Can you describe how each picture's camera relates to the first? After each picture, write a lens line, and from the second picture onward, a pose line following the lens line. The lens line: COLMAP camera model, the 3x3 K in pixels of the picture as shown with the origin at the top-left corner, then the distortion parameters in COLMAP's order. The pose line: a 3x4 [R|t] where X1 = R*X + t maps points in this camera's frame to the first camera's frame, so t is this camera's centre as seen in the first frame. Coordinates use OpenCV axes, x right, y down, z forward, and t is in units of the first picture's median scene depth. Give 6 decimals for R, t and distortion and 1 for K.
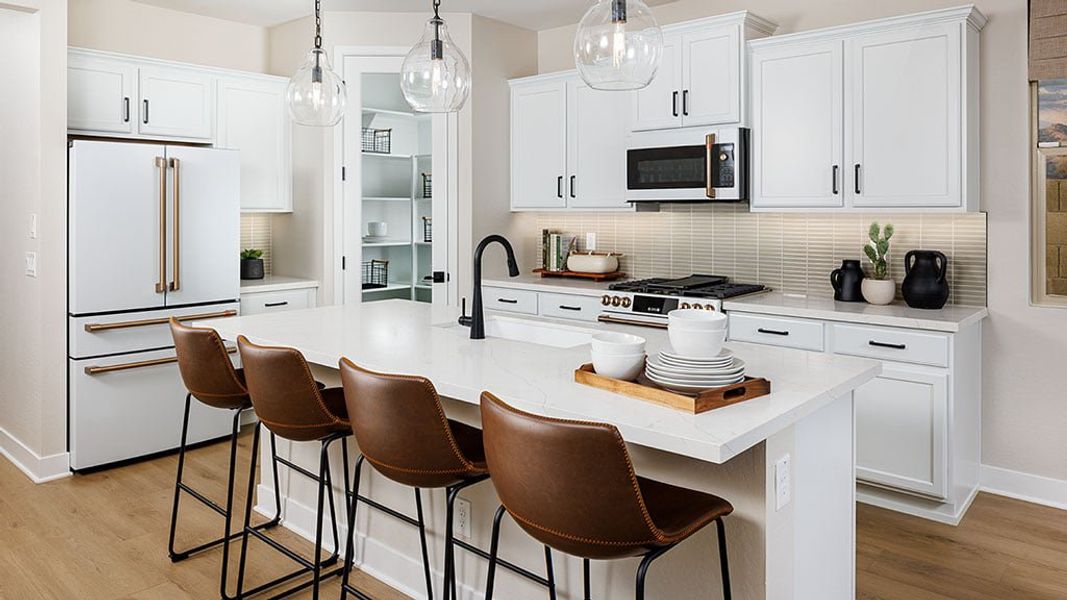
lens RADIAL K [[735.1, 0, 518.0], [0, 735.1, 251.6], [0, 0, 1]] dist [-0.002934, -0.000877]
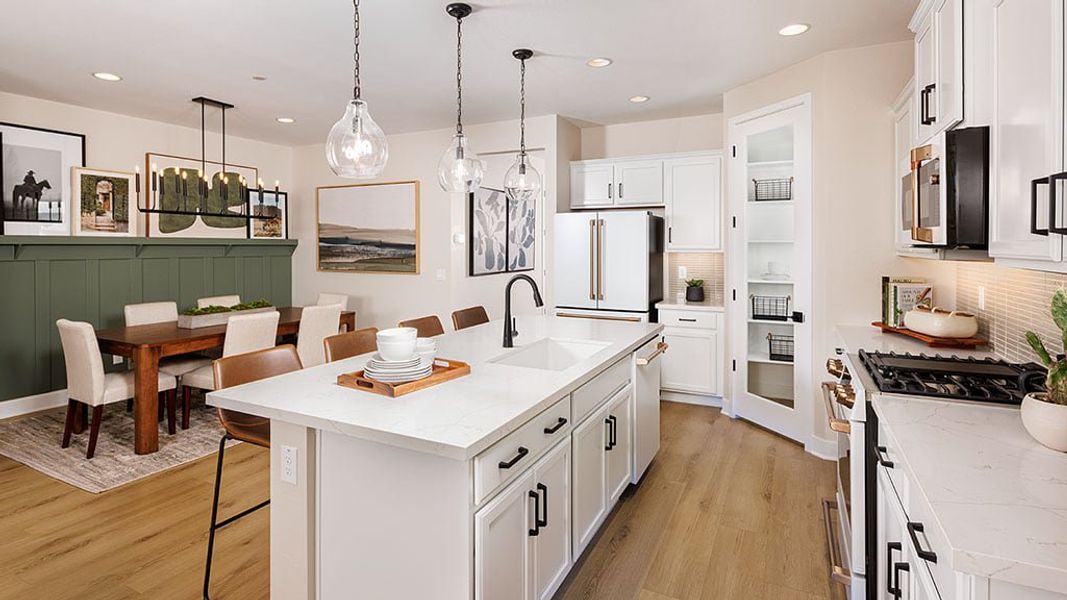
lens RADIAL K [[523.6, 0, 520.4], [0, 523.6, 262.7], [0, 0, 1]] dist [-0.001668, 0.000055]
pose [[0.267056, 0.032541, -0.963132, 0.618592], [-0.054327, 0.998349, 0.018668, -0.042529], [0.962149, 0.047339, 0.268383, 0.515828]]
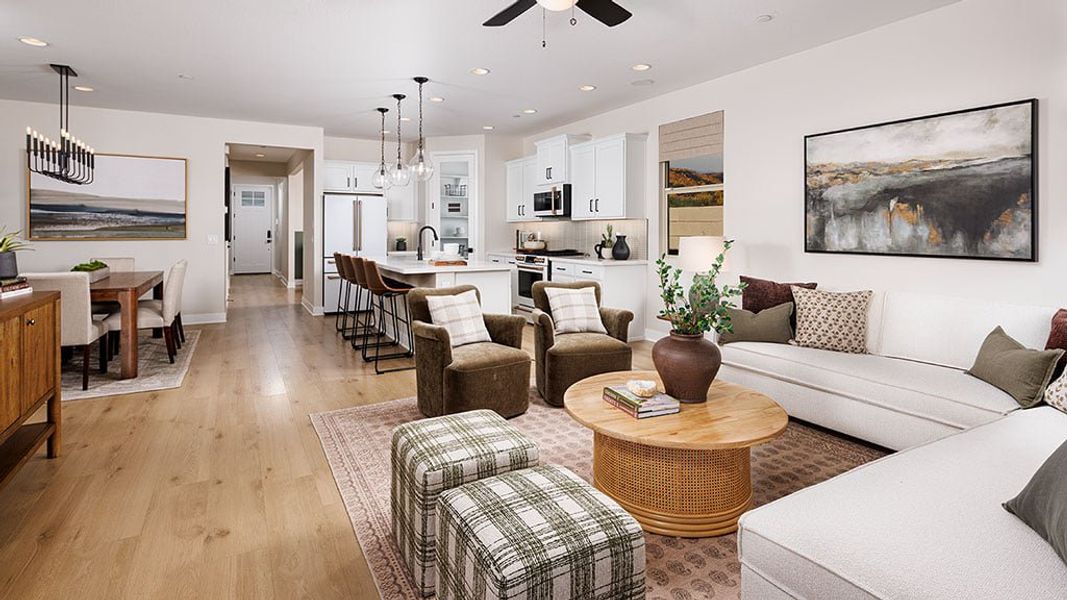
lens RADIAL K [[523.6, 0, 520.4], [0, 523.6, 262.7], [0, 0, 1]] dist [-0.001668, 0.000055]
pose [[0.947371, 0.022733, -0.319331, 0.691563], [-0.020871, 0.999739, 0.009251, 0.067457], [0.319458, -0.002099, 0.947598, -0.609688]]
